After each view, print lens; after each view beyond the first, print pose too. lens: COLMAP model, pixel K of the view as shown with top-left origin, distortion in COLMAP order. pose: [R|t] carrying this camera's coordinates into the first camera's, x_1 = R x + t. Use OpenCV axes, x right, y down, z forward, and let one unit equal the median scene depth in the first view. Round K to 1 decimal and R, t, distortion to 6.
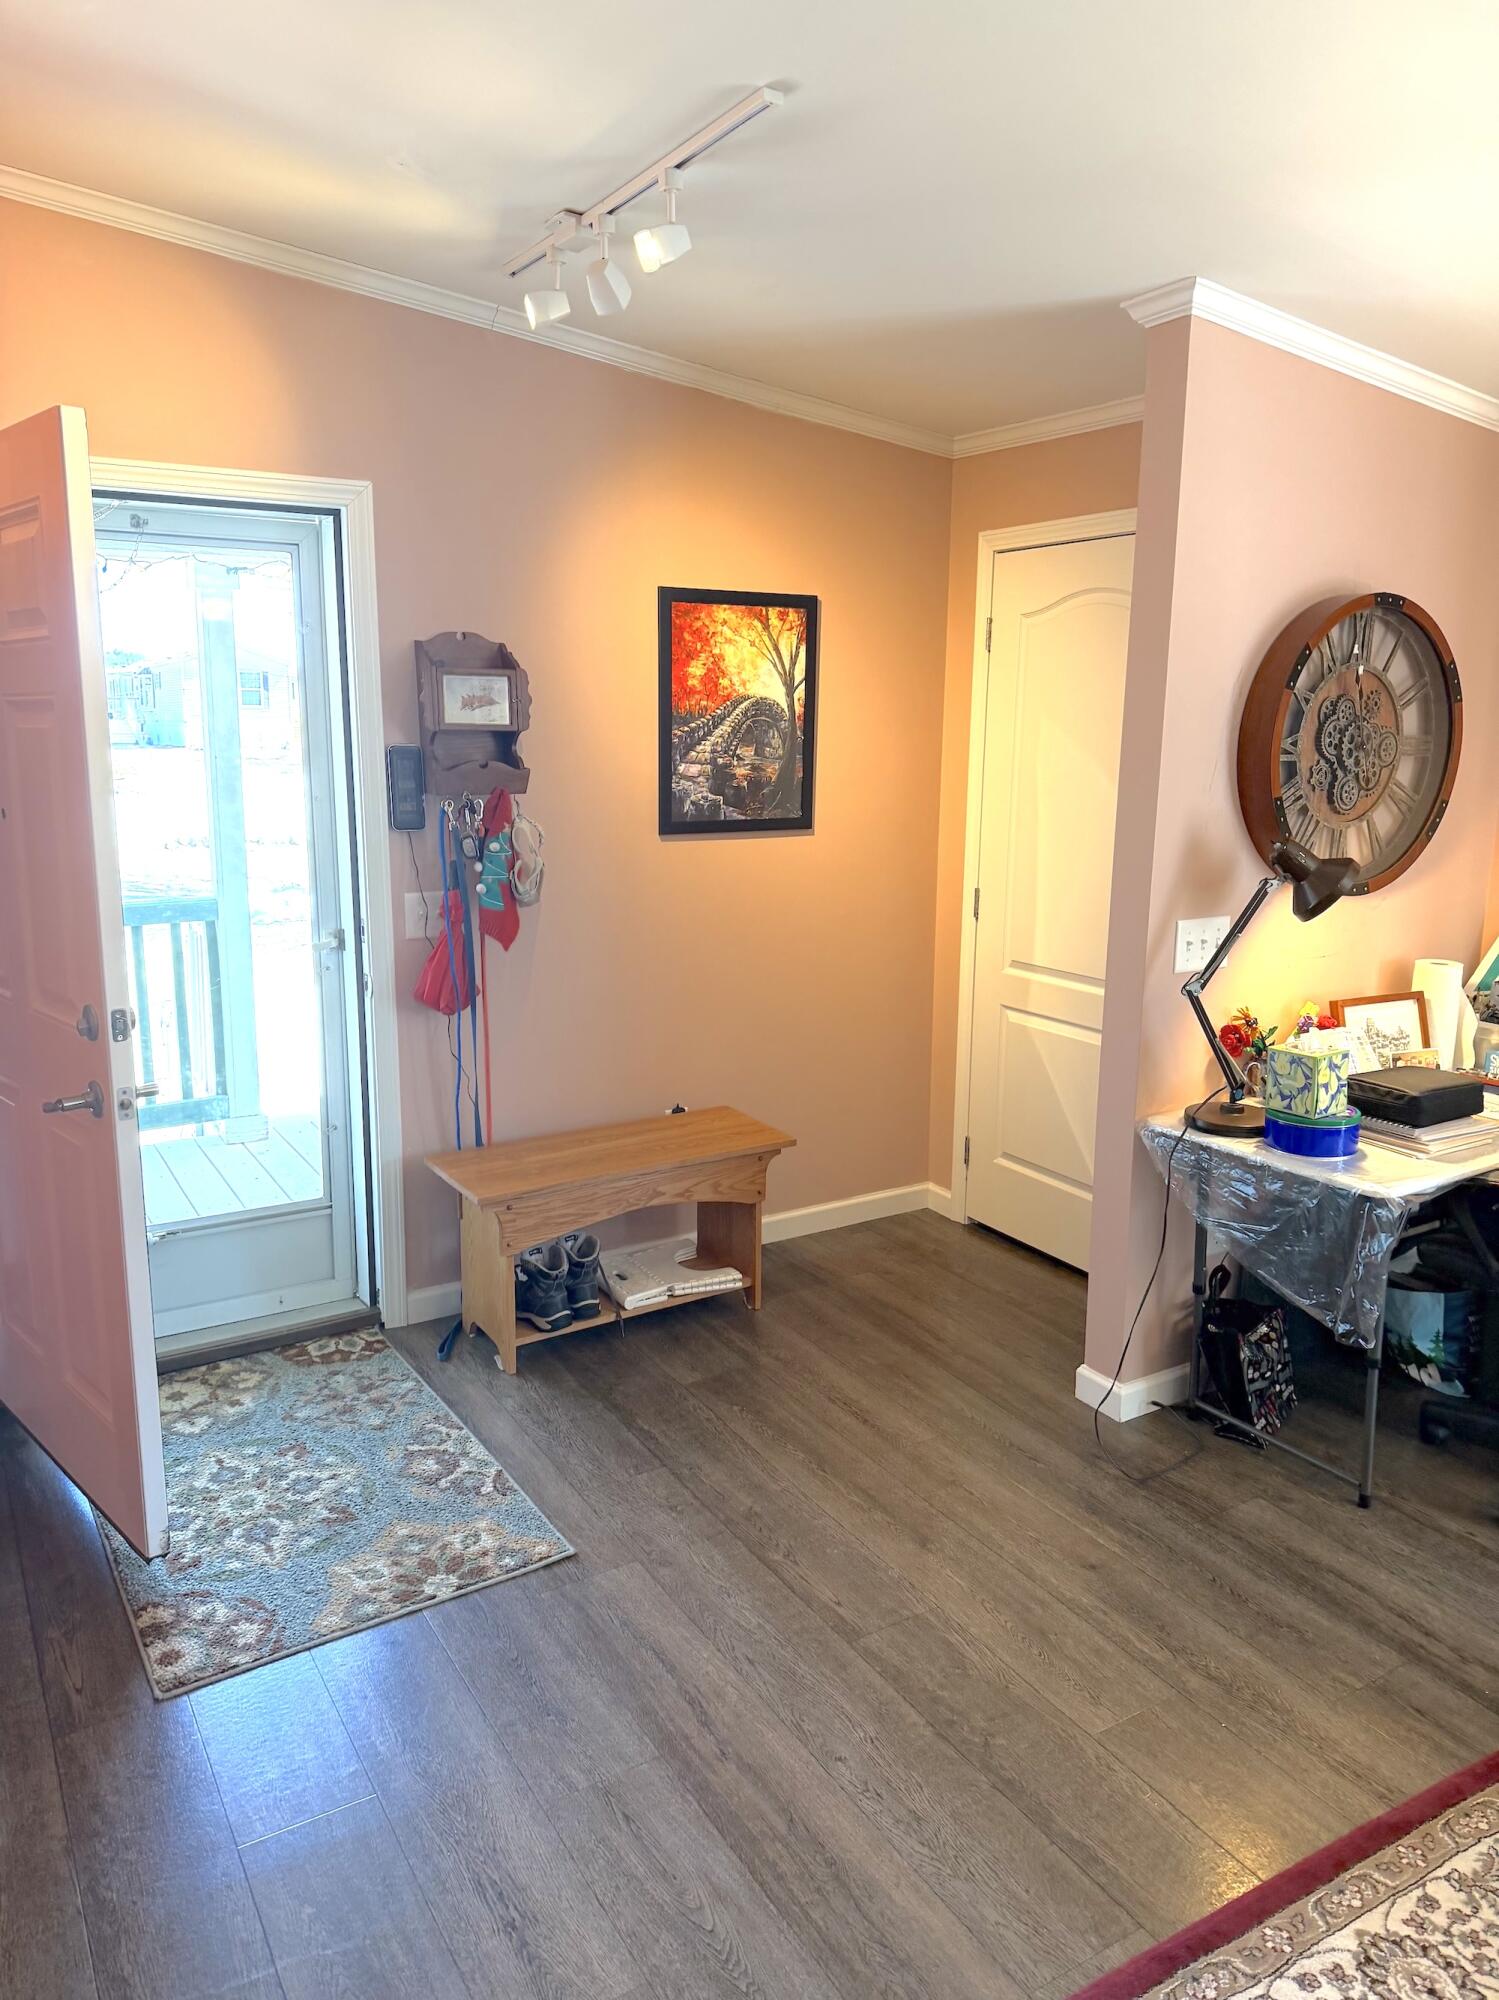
lens RADIAL K [[1435.6, 0, 728.2], [0, 1435.6, 966.4], [0, 0, 1]] dist [0.051422, -0.049880]
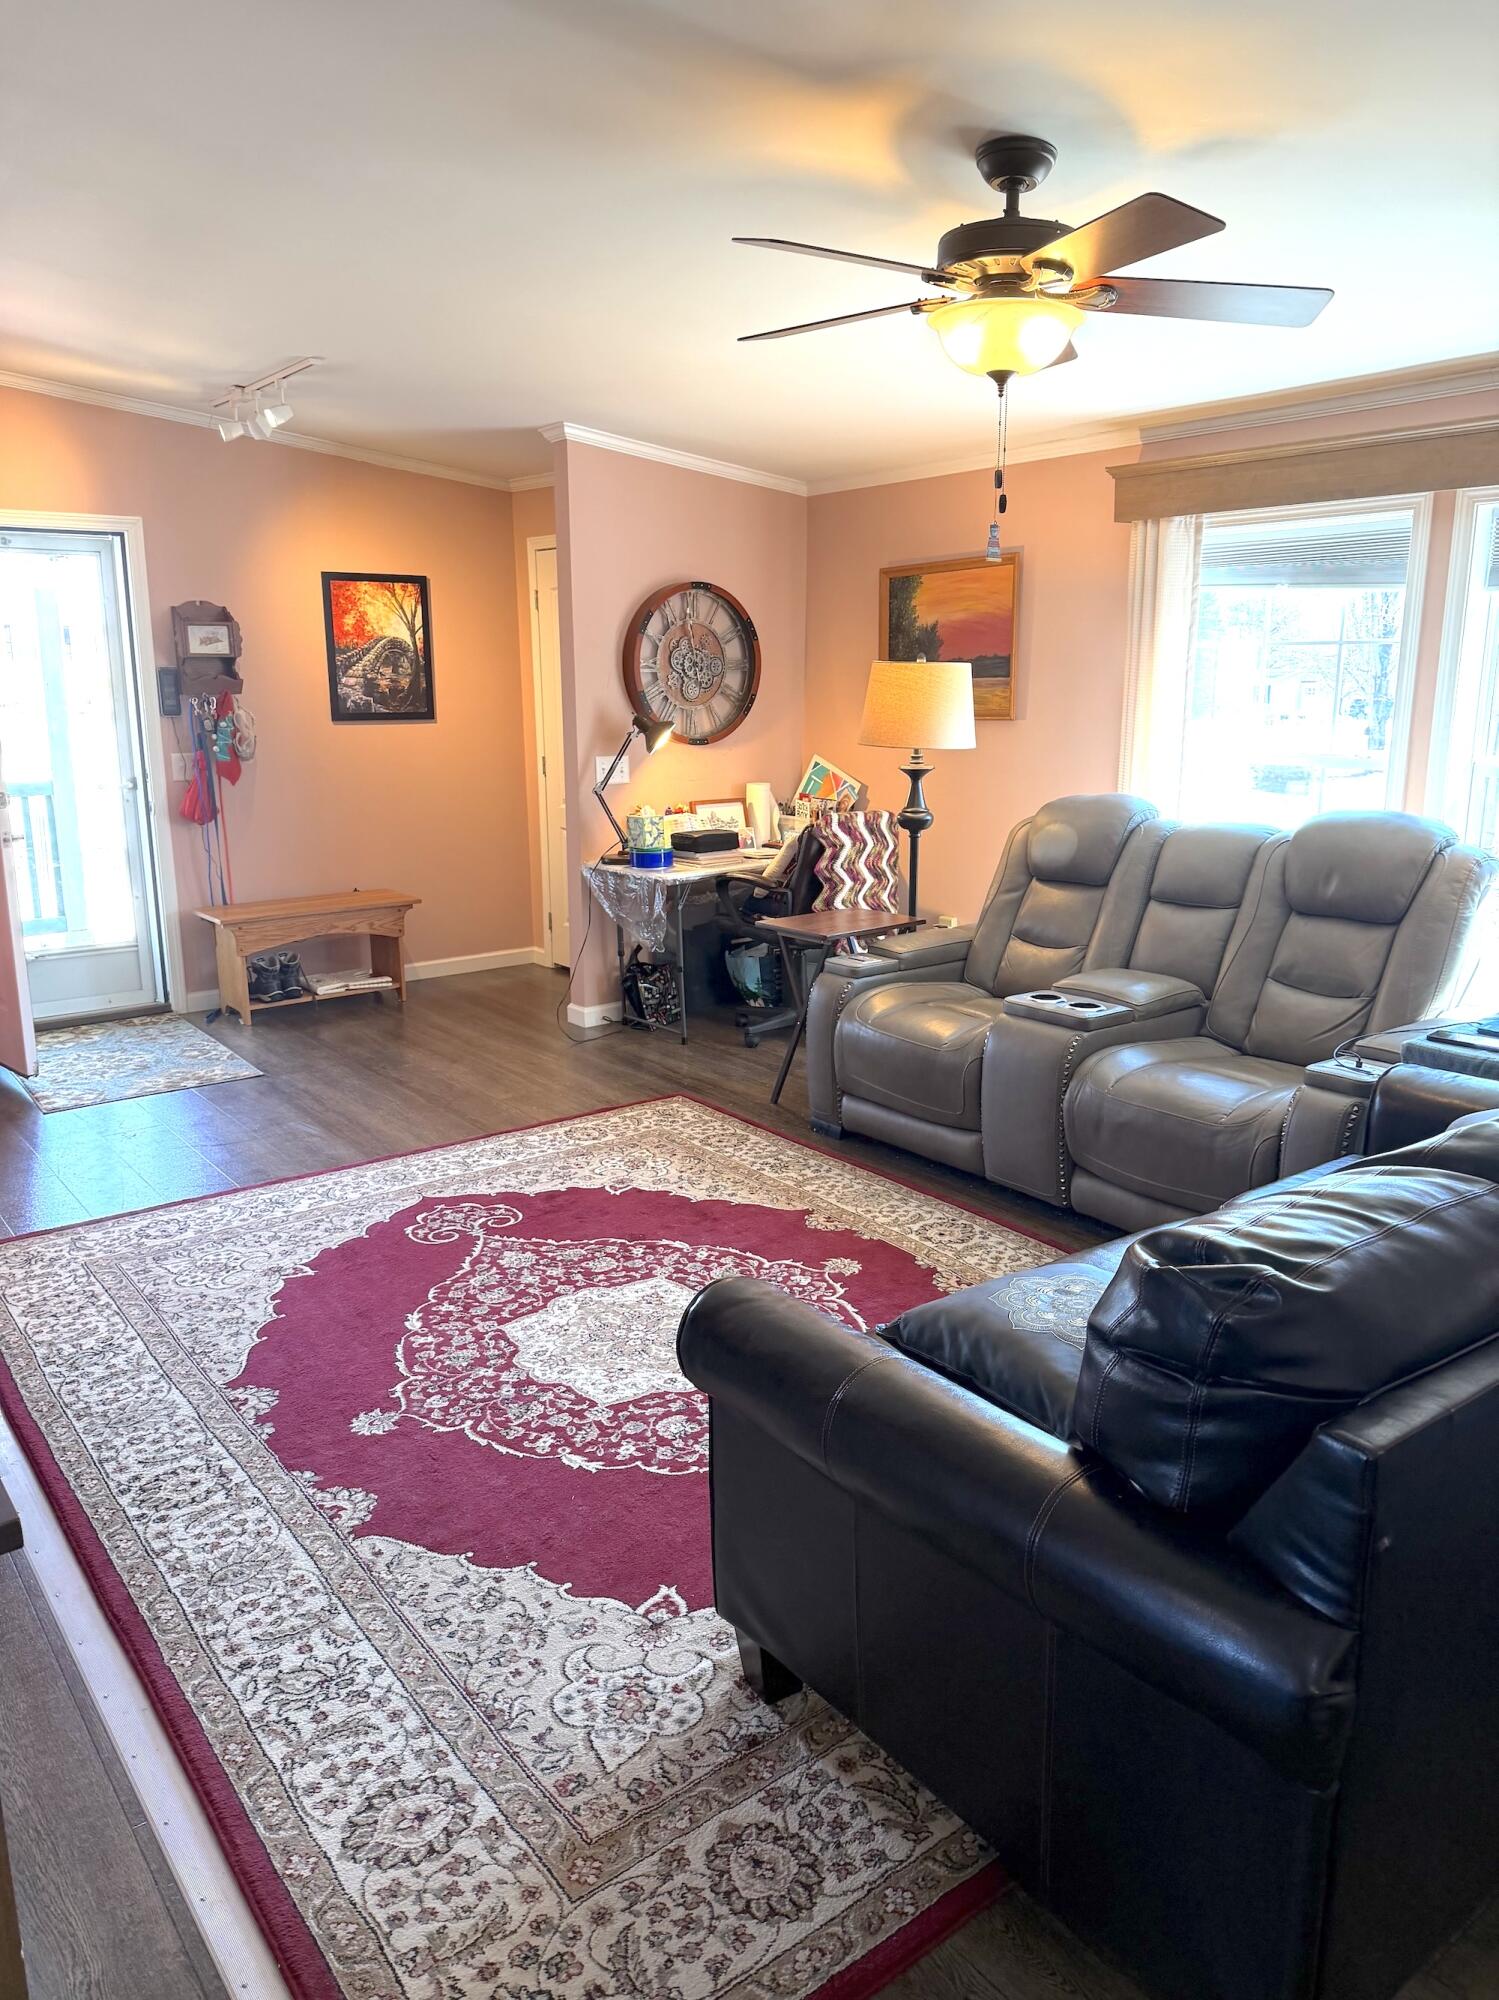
lens RADIAL K [[1374.1, 0, 747.6], [0, 1374.1, 964.5], [0, 0, 1]] dist [0.017868, -0.048716]
pose [[0.988112, -0.036137, 0.149430, 0.196383], [0.028629, 0.998232, 0.052096, 0.132216], [-0.151048, -0.047198, 0.987399, -0.721793]]
